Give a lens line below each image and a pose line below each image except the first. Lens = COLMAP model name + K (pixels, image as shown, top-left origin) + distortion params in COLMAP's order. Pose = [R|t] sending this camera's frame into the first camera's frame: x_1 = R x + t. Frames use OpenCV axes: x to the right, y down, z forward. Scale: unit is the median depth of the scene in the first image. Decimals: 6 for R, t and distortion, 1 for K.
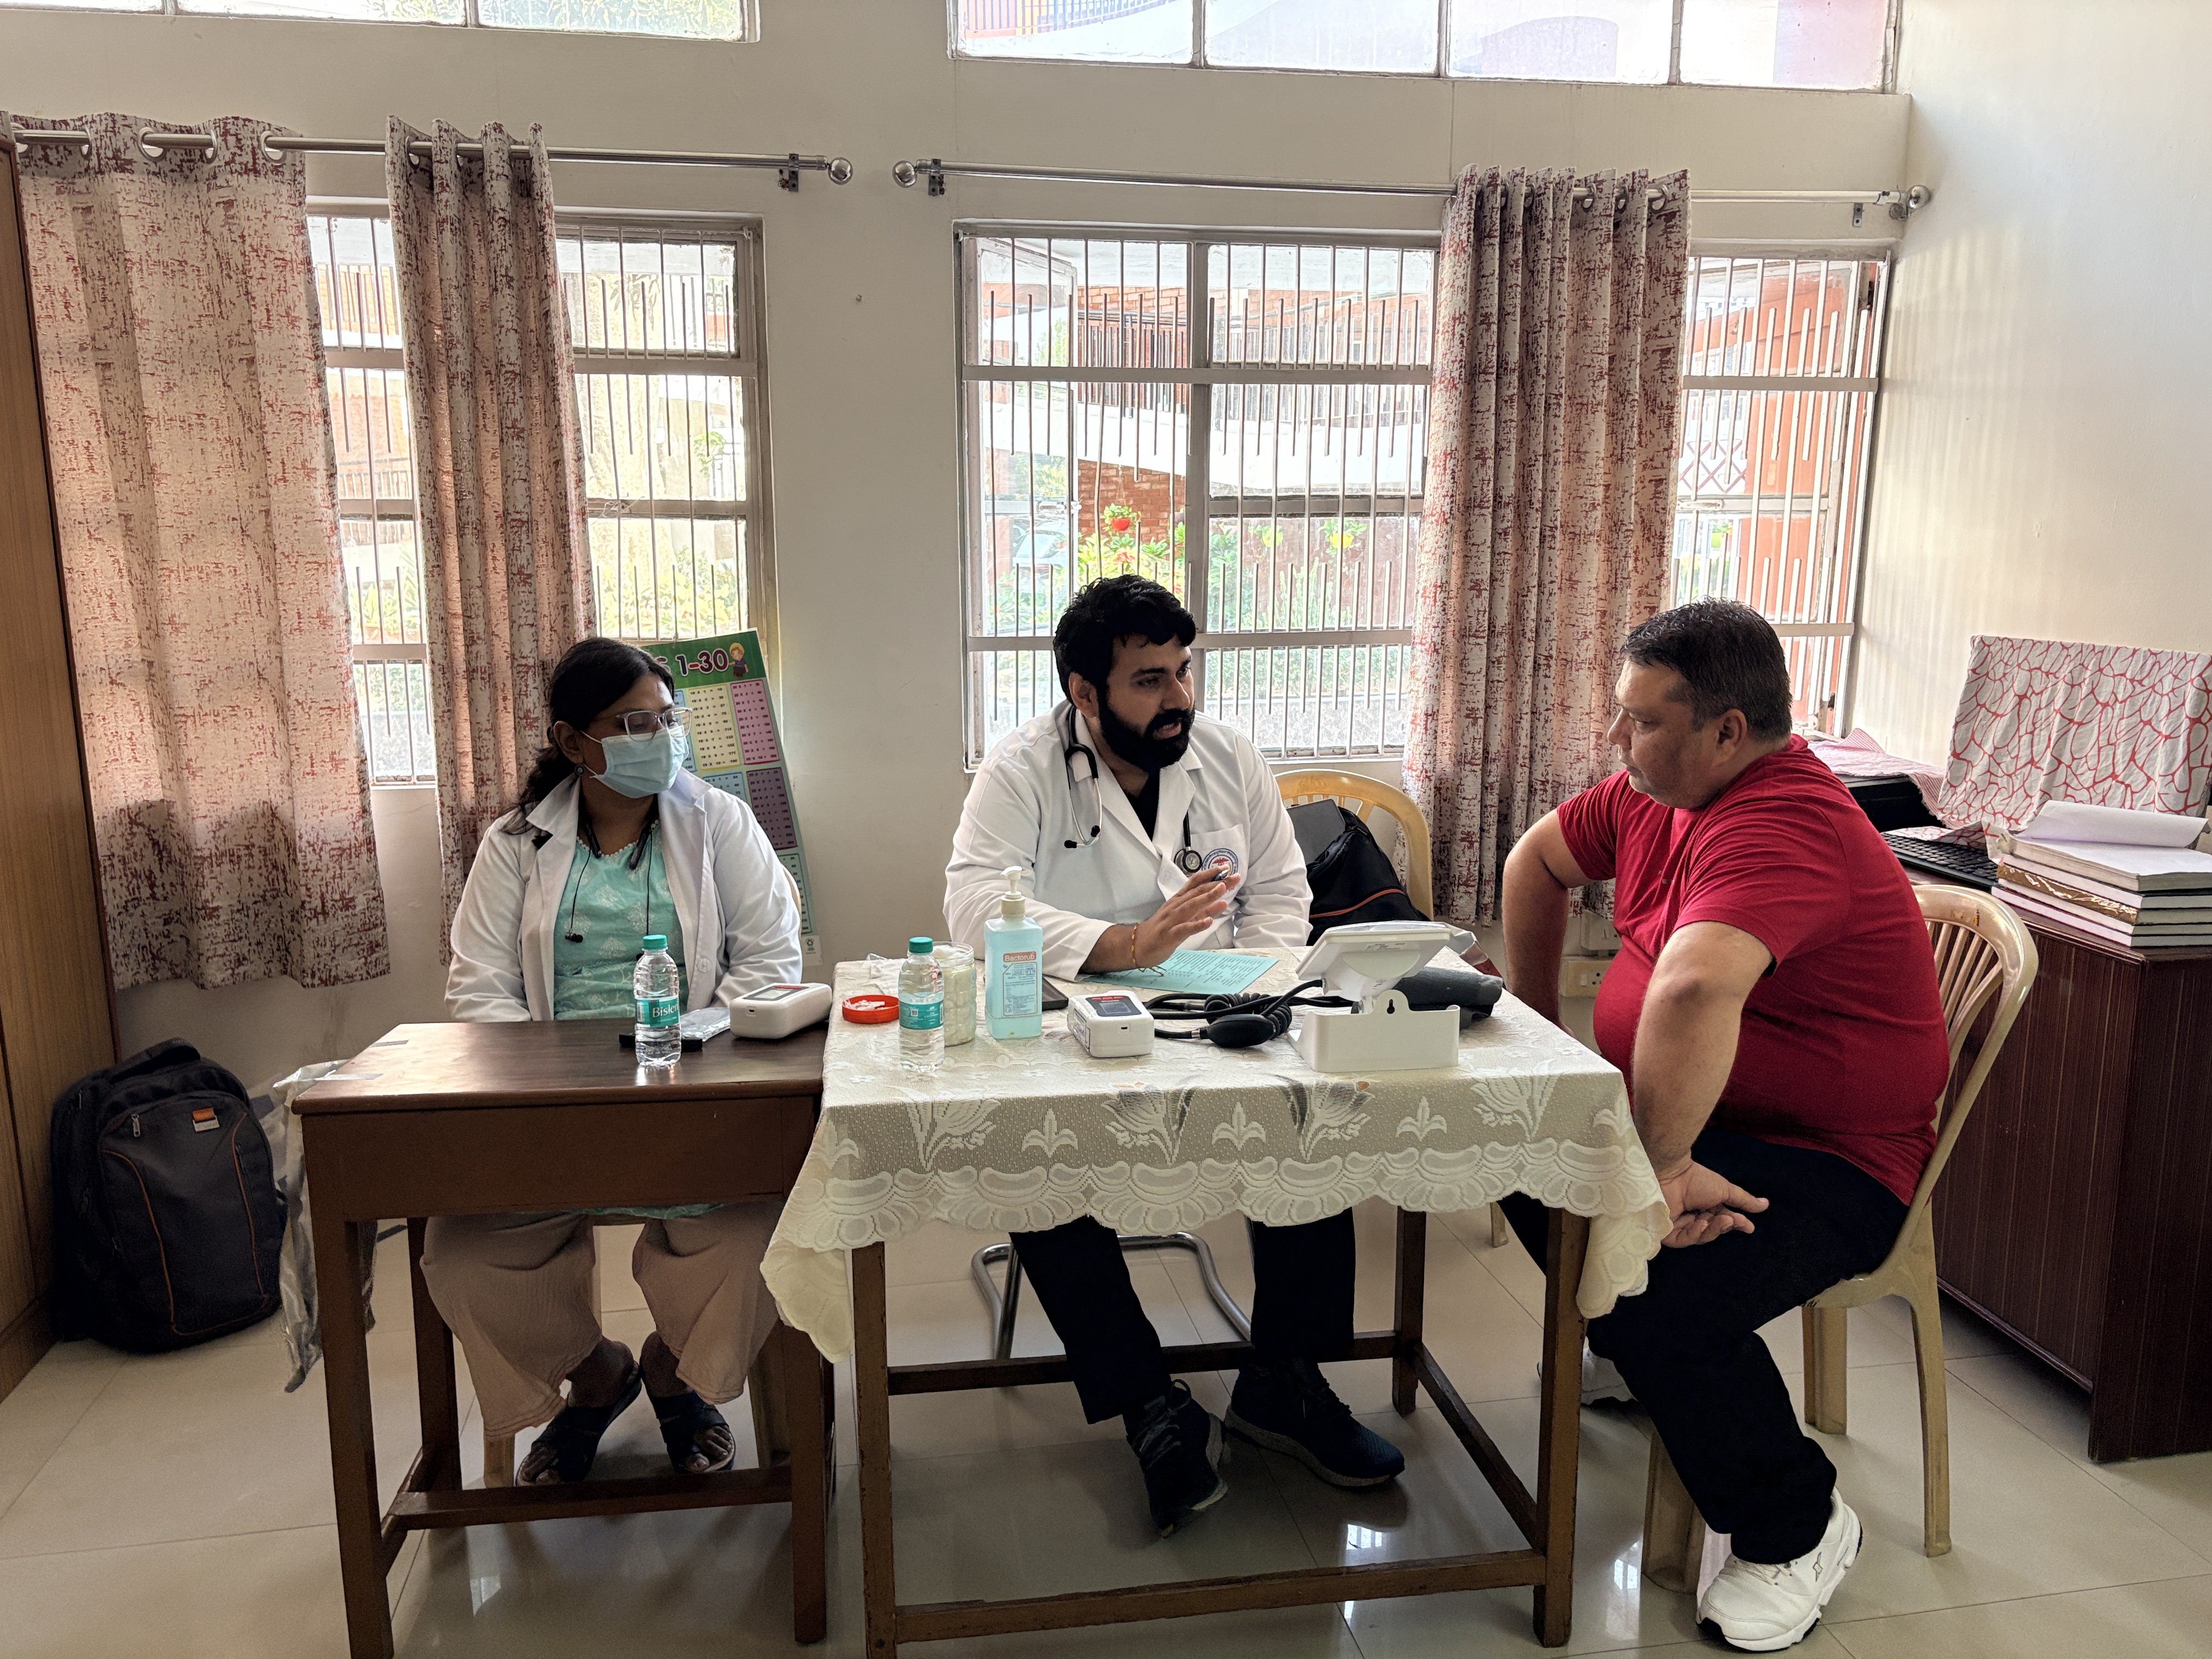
lens RADIAL K [[1669.4, 0, 1096.8], [0, 1669.4, 814.3], [0, 0, 1]] dist [0.049238, -0.045126]
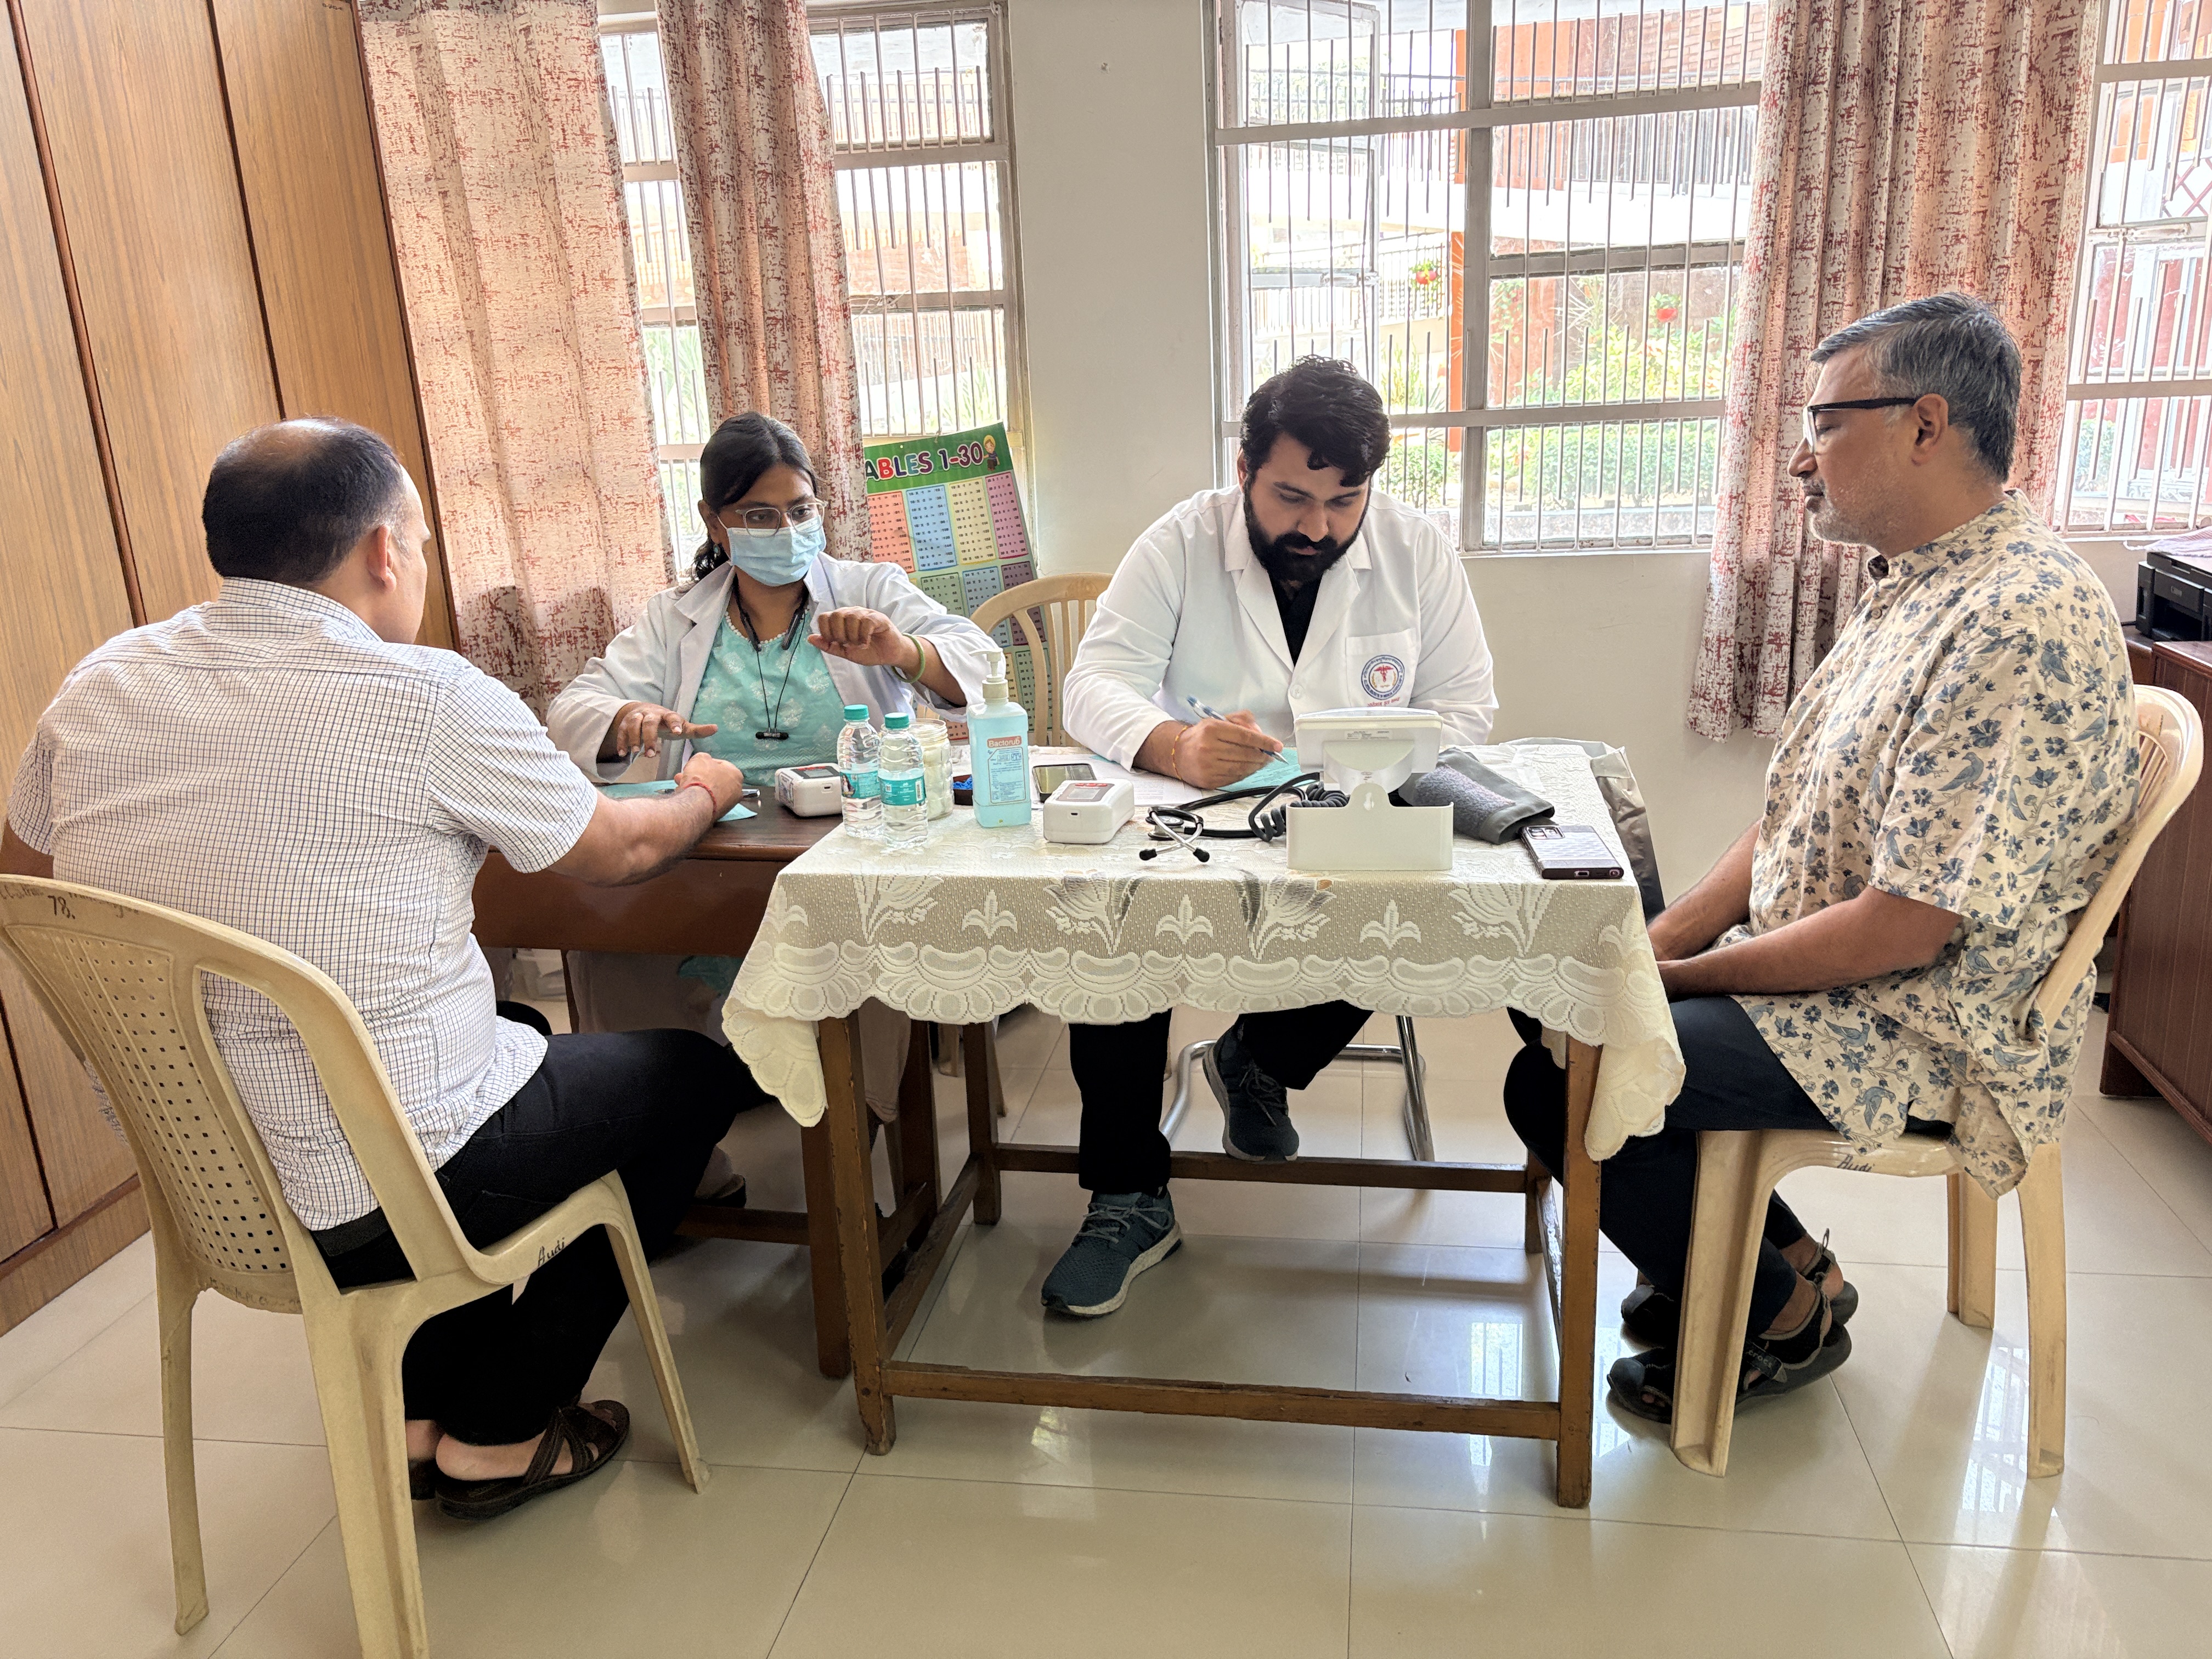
lens RADIAL K [[1669.4, 0, 1206.5], [0, 1669.4, 798.8], [0, 0, 1]] dist [0.049238, -0.045126]
pose [[0.947489, 0.039820, -0.317299, 0.247873], [-0.009785, 0.995362, 0.095698, 0.018272], [0.319638, -0.087568, 0.943485, 0.077681]]
